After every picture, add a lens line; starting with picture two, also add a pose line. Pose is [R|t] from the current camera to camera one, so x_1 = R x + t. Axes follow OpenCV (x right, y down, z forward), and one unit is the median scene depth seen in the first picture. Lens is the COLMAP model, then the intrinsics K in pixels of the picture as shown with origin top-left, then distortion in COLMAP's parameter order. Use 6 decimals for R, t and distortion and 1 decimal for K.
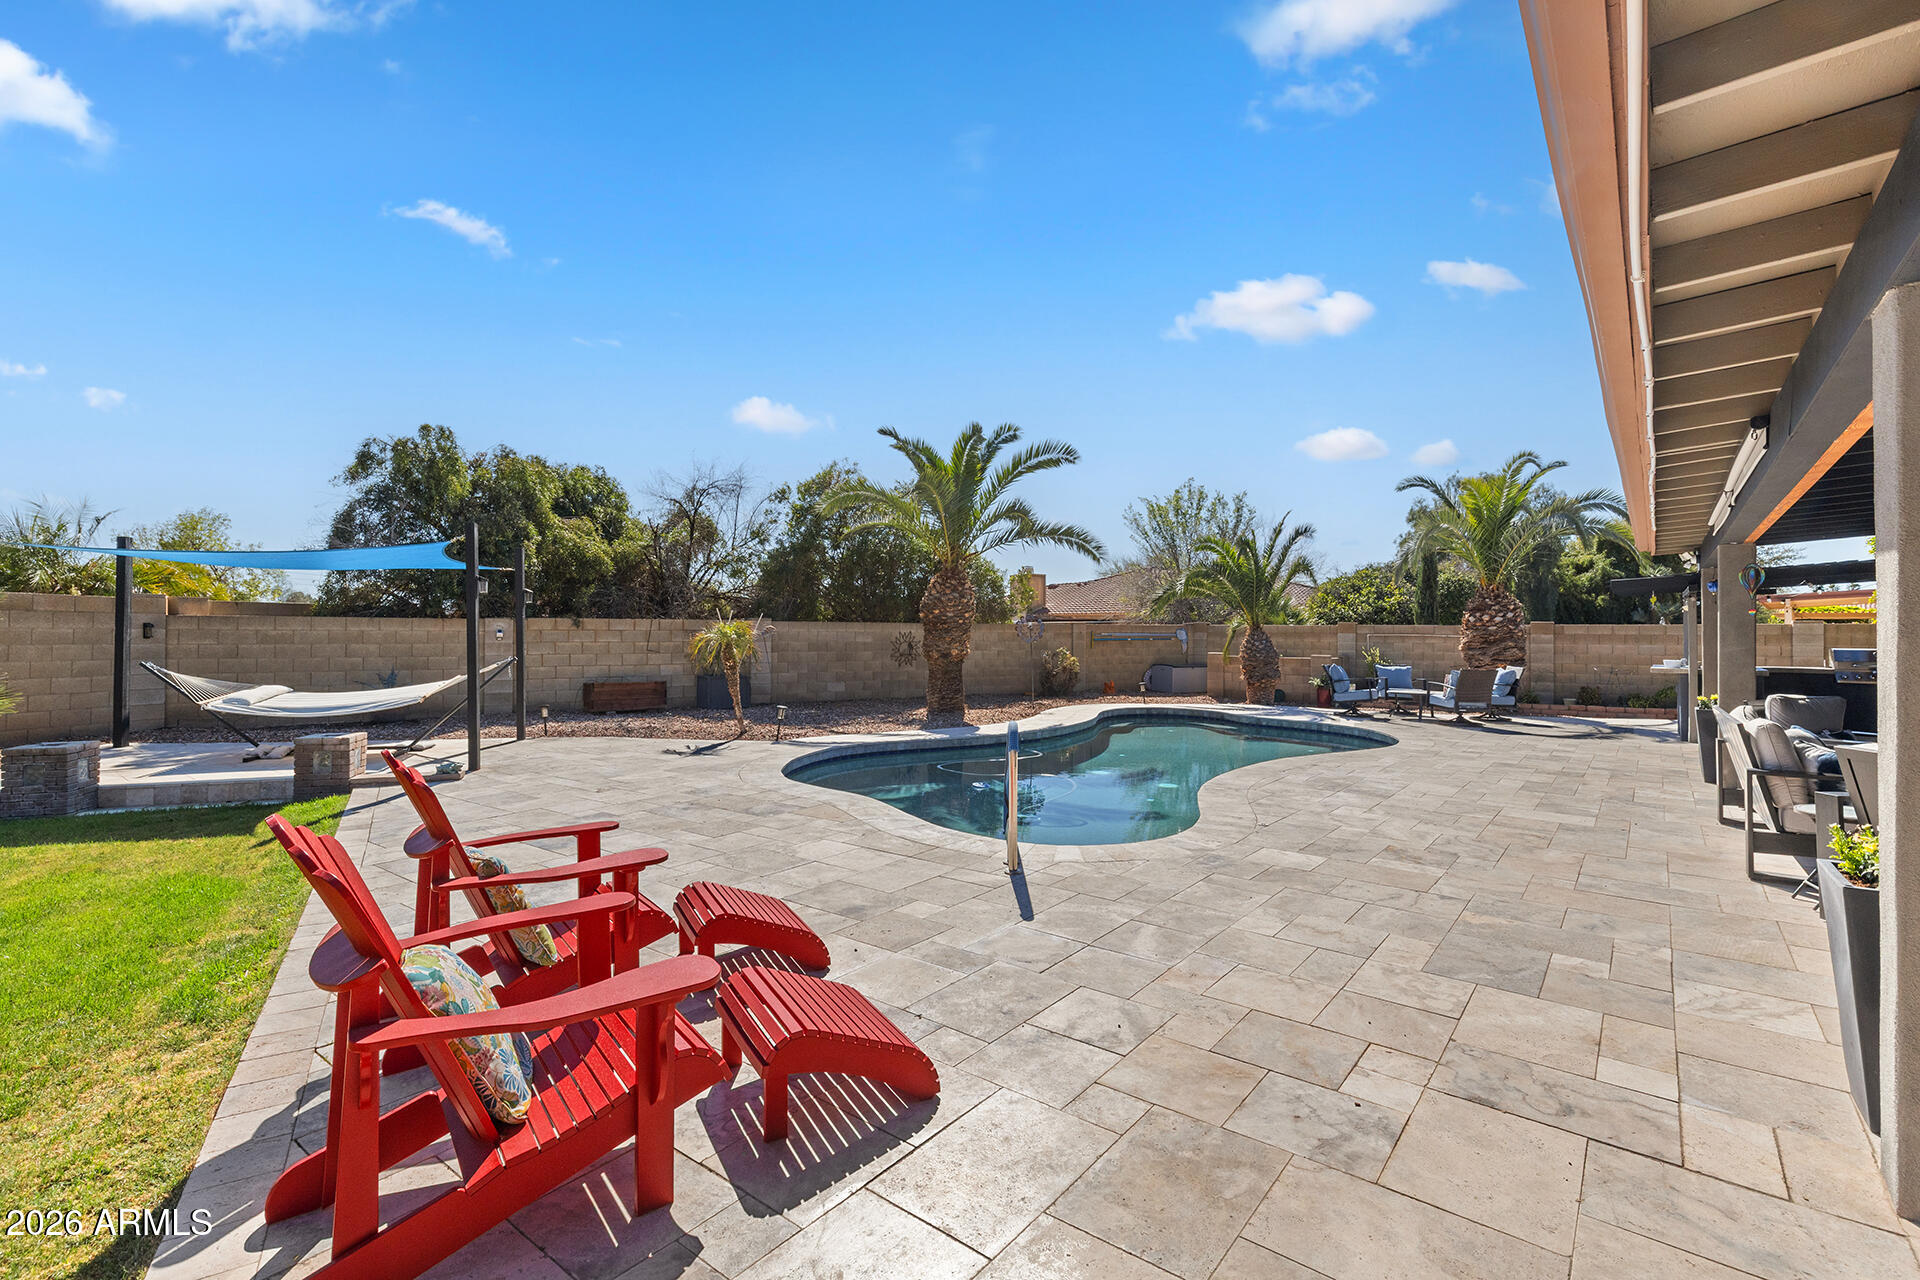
lens RADIAL K [[870.0, 0, 954.7], [0, 870.0, 634.5], [0, 0, 1]] dist [0.002389, -0.000424]
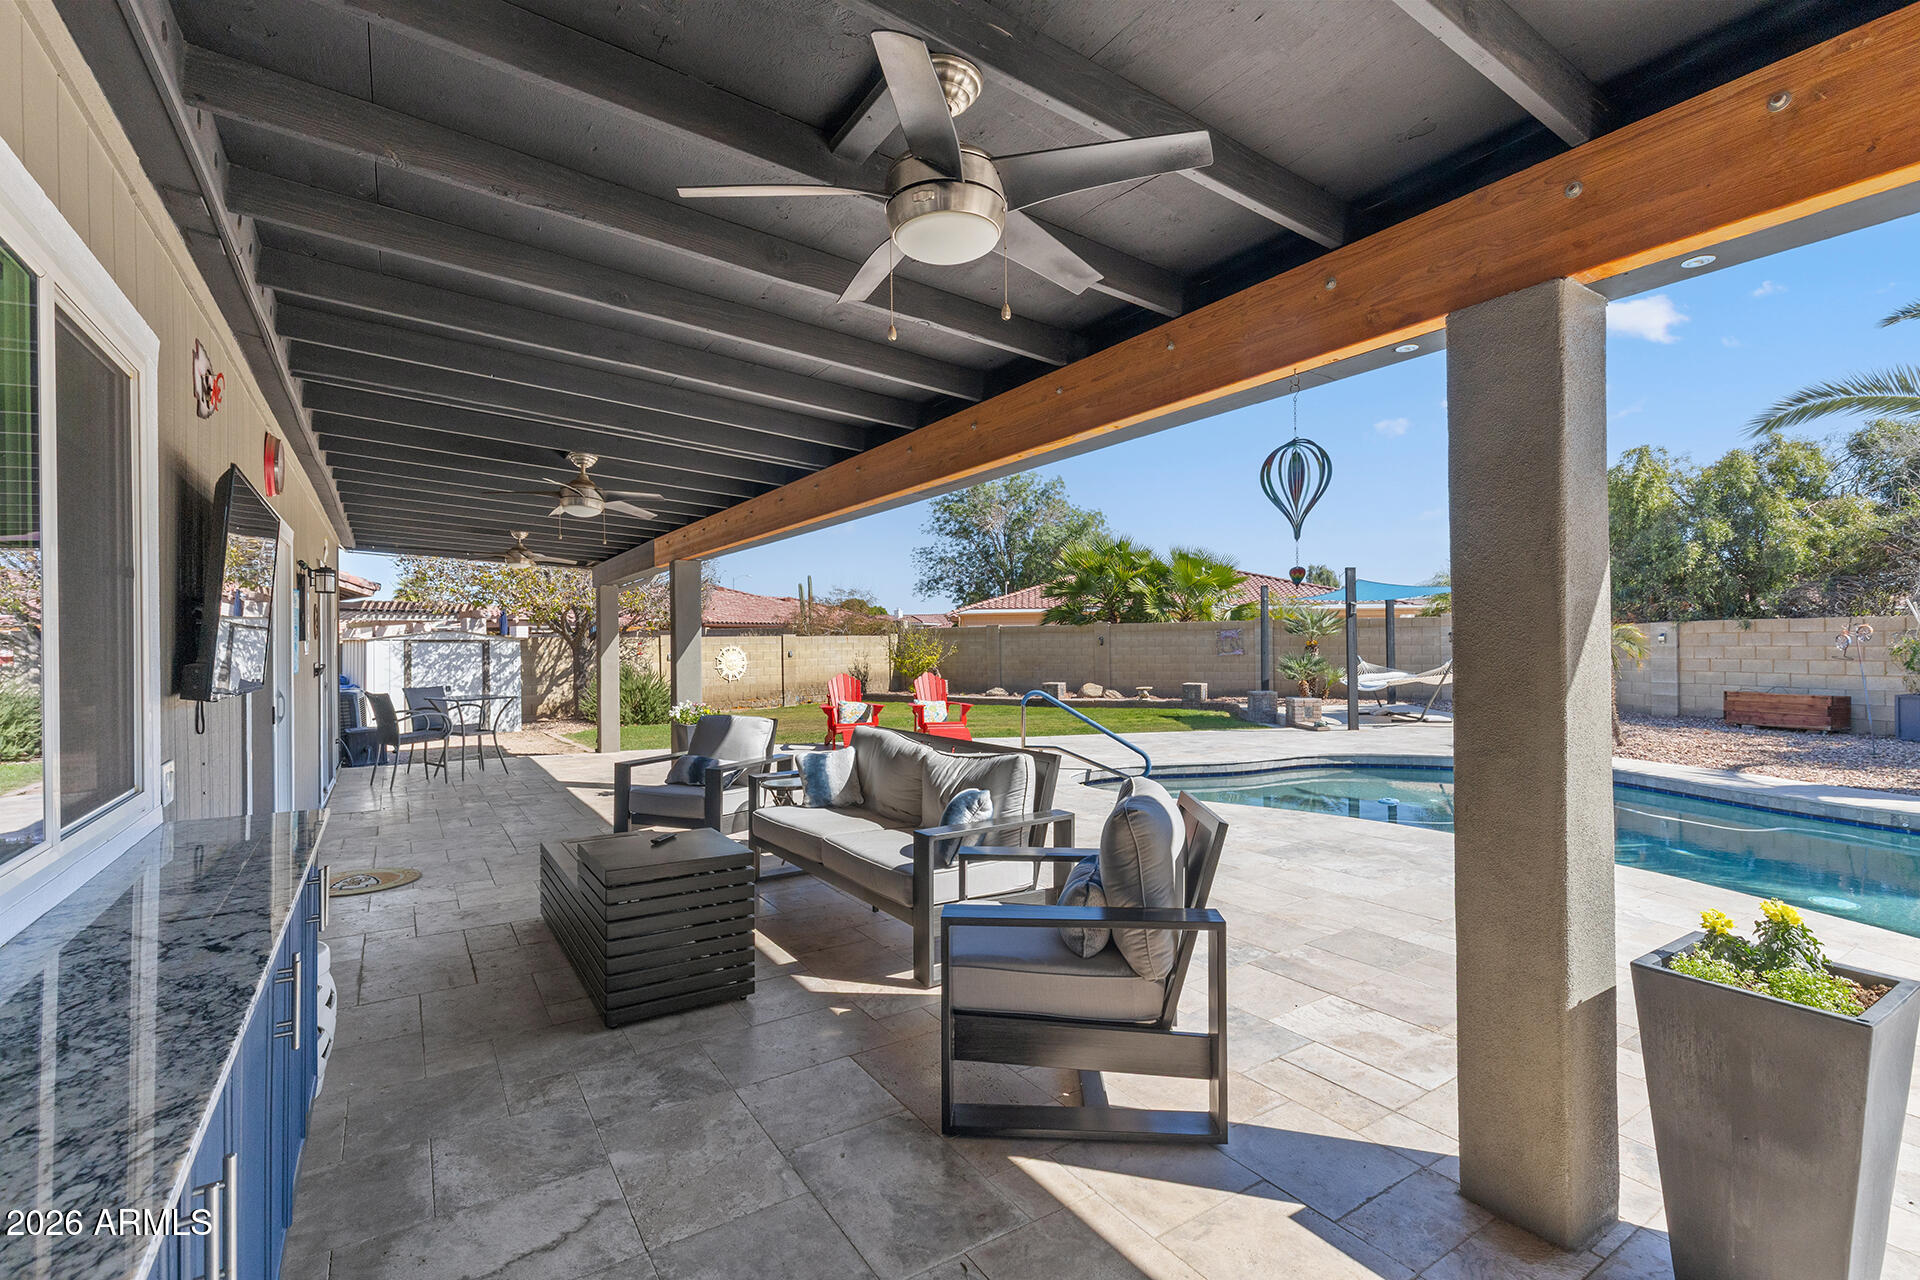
lens RADIAL K [[859.9, 0, 960.0], [0, 859.9, 640.0], [0, 0, 1]] dist [0.002050, -0.000054]
pose [[-0.311565, -0.002361, -0.950222, 0.627129], [0.007352, 0.999961, -0.004895, 0.000676], [0.950196, -0.008511, -0.311536, 0.473982]]
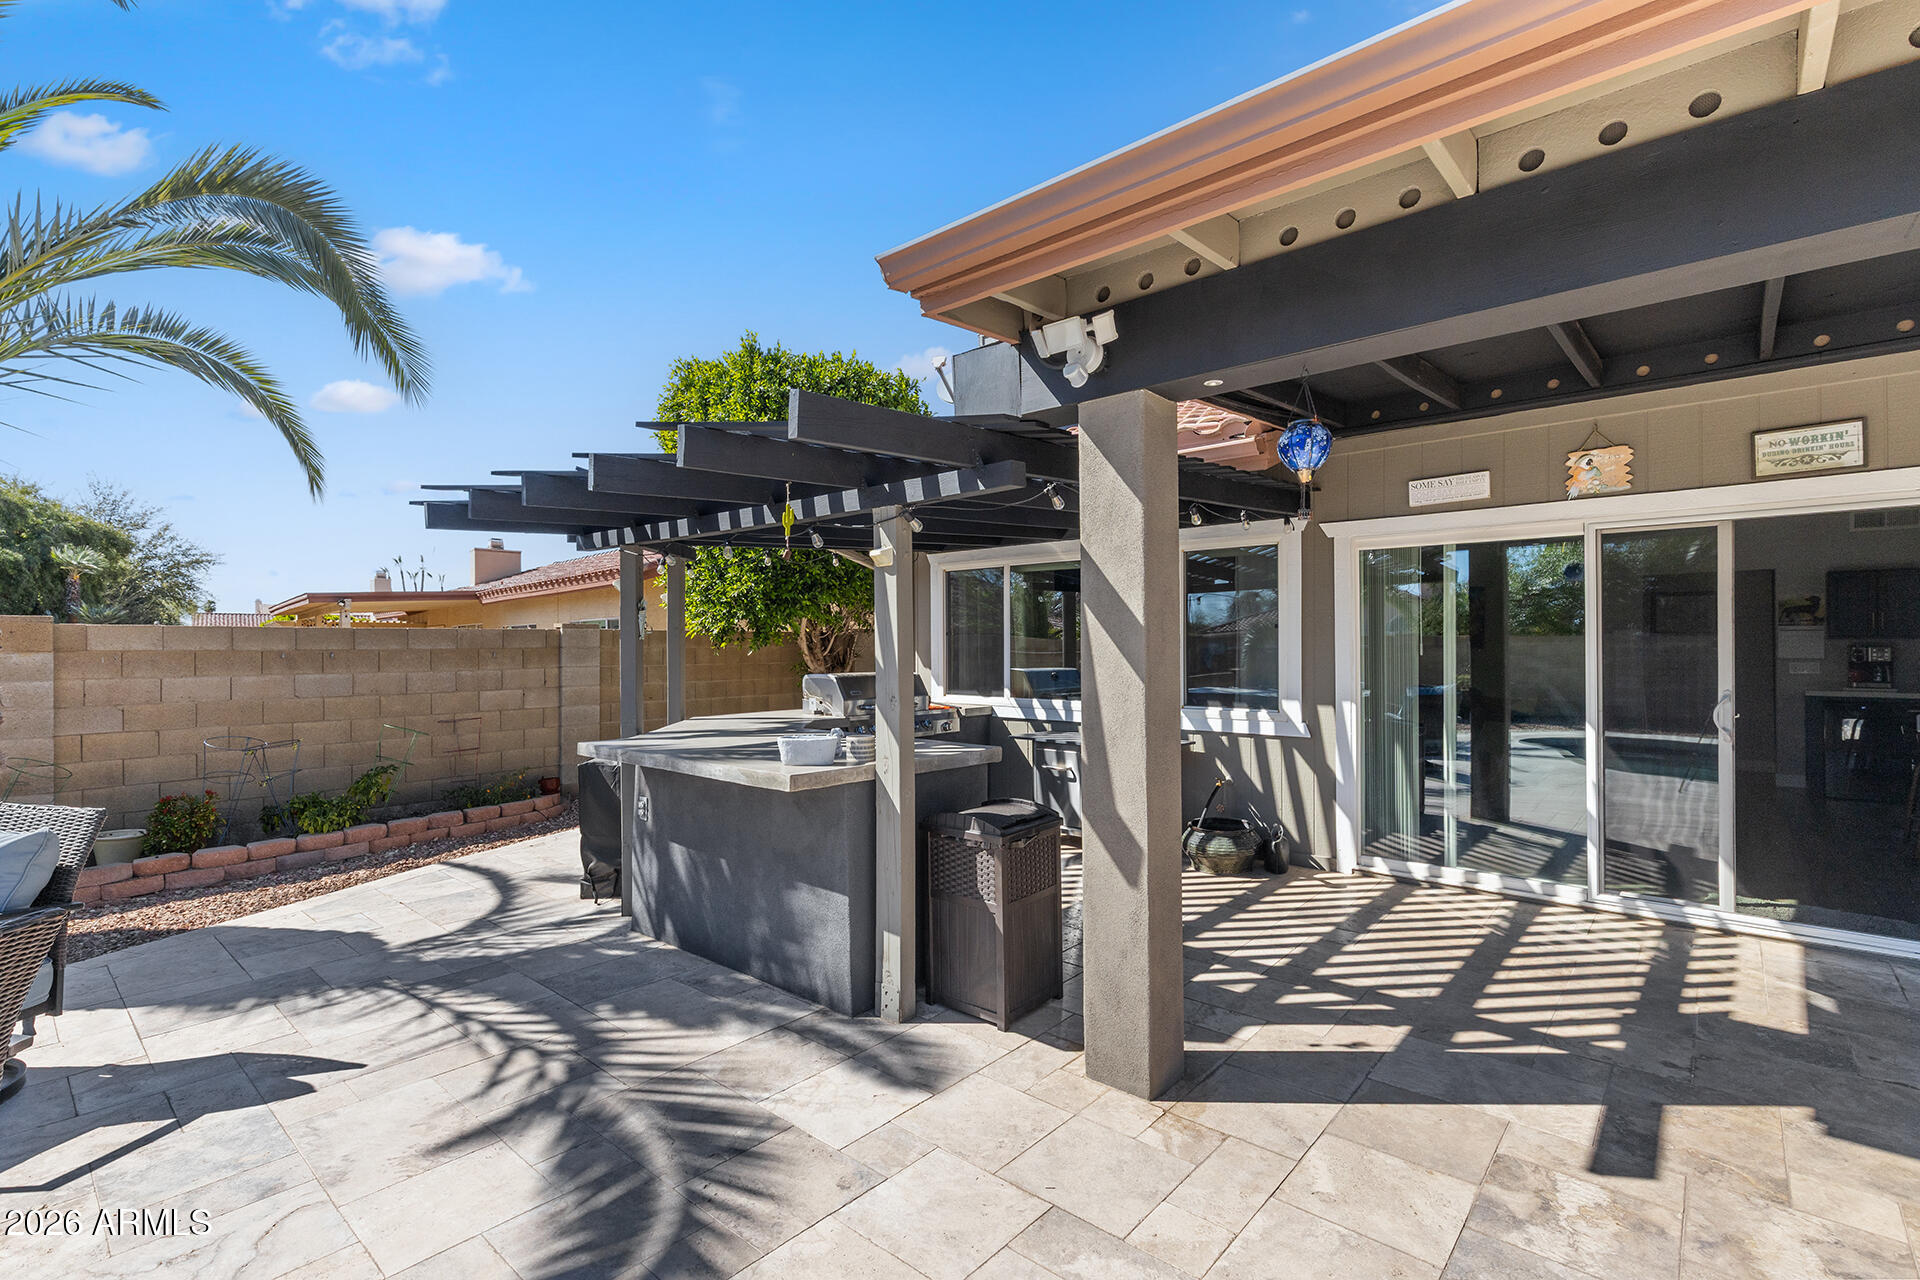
lens RADIAL K [[870.0, 0, 954.7], [0, 870.0, 634.5], [0, 0, 1]] dist [0.002389, -0.000424]
pose [[0.052592, 0.008440, 0.998580, 0.422536], [0.007964, 0.999929, -0.008871, -0.001233], [-0.998584, 0.008419, 0.052521, 0.727610]]
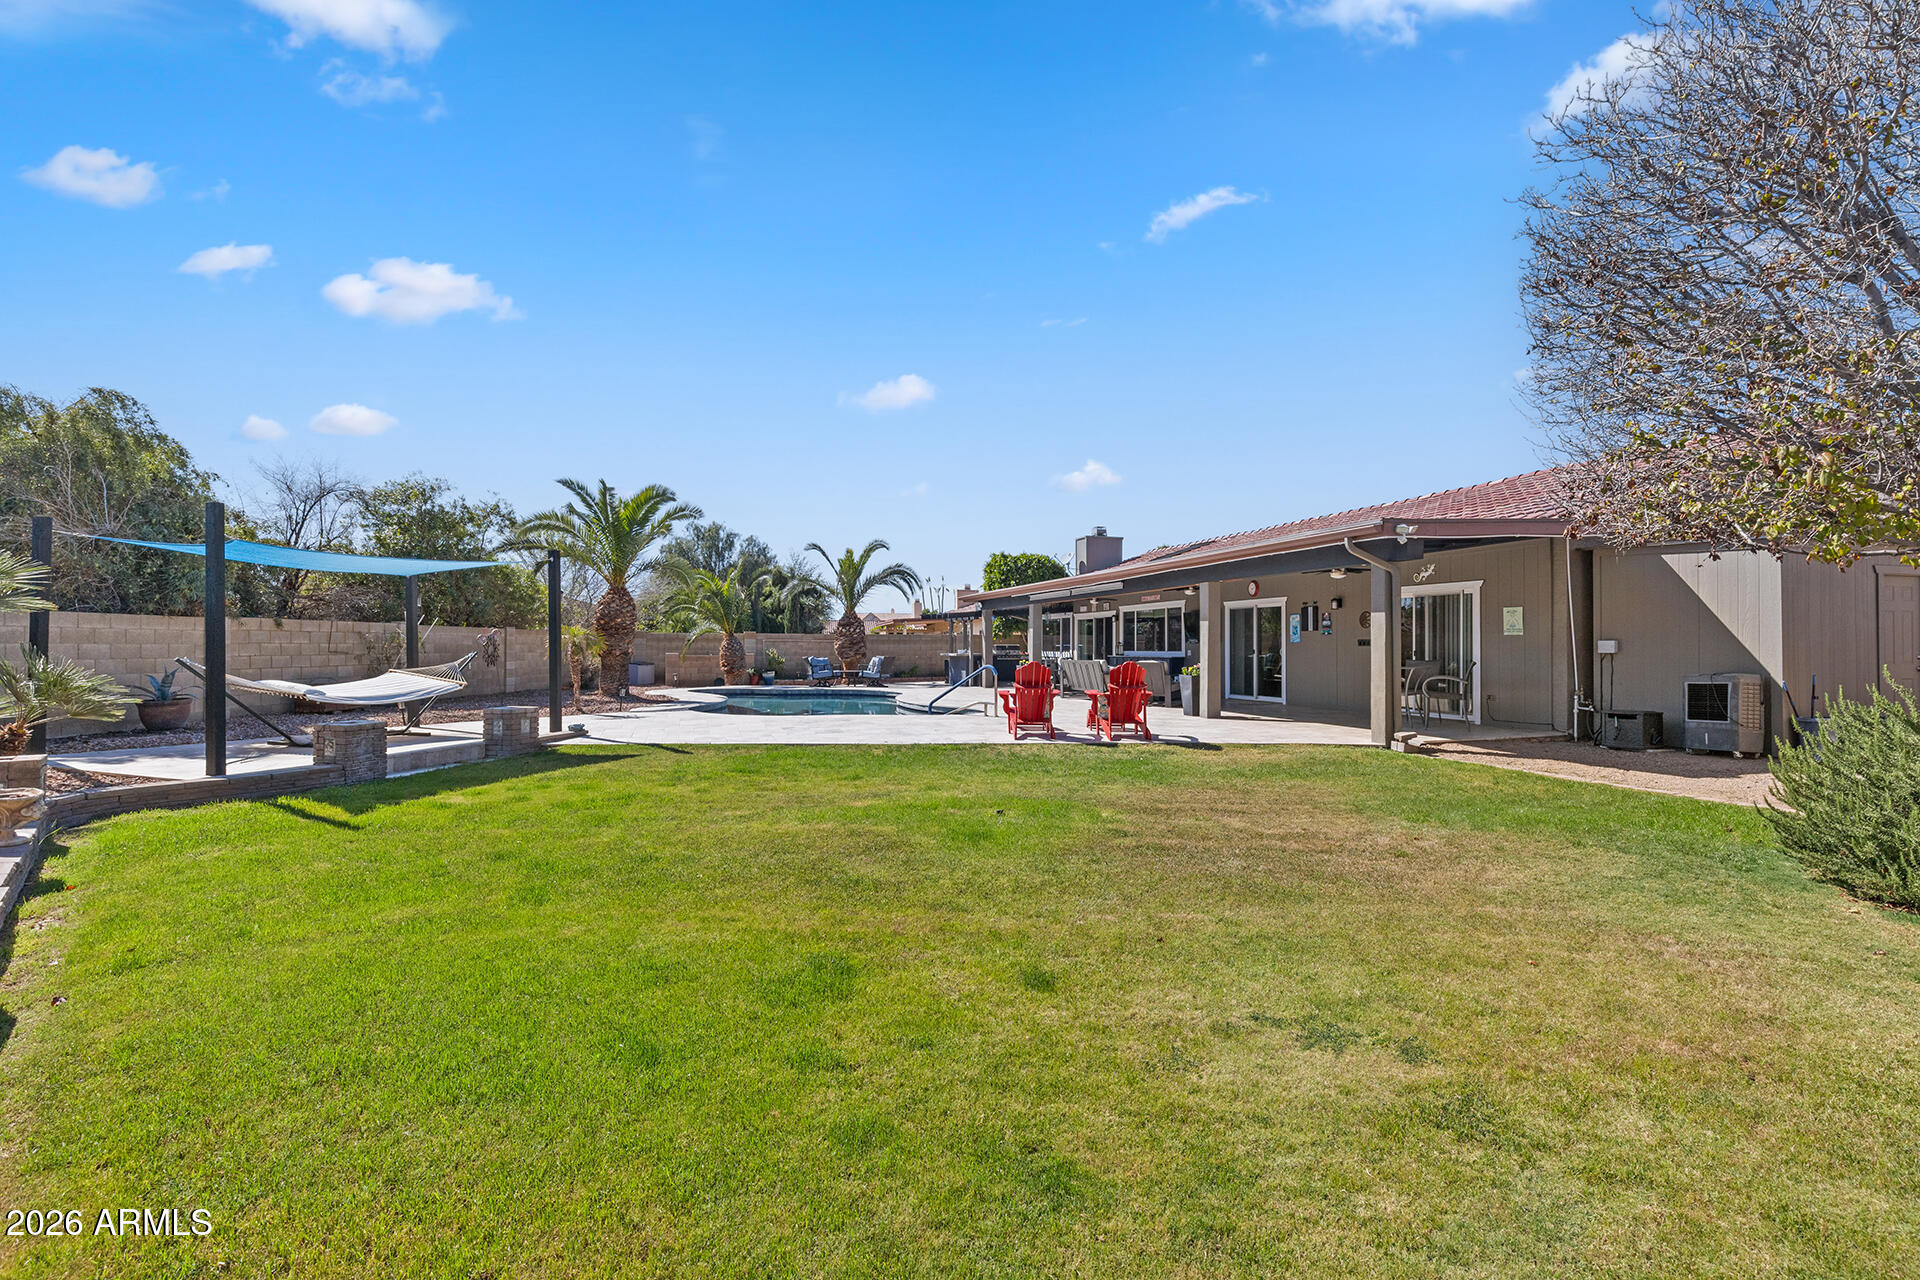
lens RADIAL K [[852.1, 0, 956.6], [0, 852.1, 647.2], [0, 0, 1]] dist [0.002817, -0.000031]
pose [[0.557125, -0.005237, 0.830412, -0.749017], [0.004160, 0.999985, 0.003515, 0.011411], [-0.830418, 0.001496, 0.557139, -0.145560]]
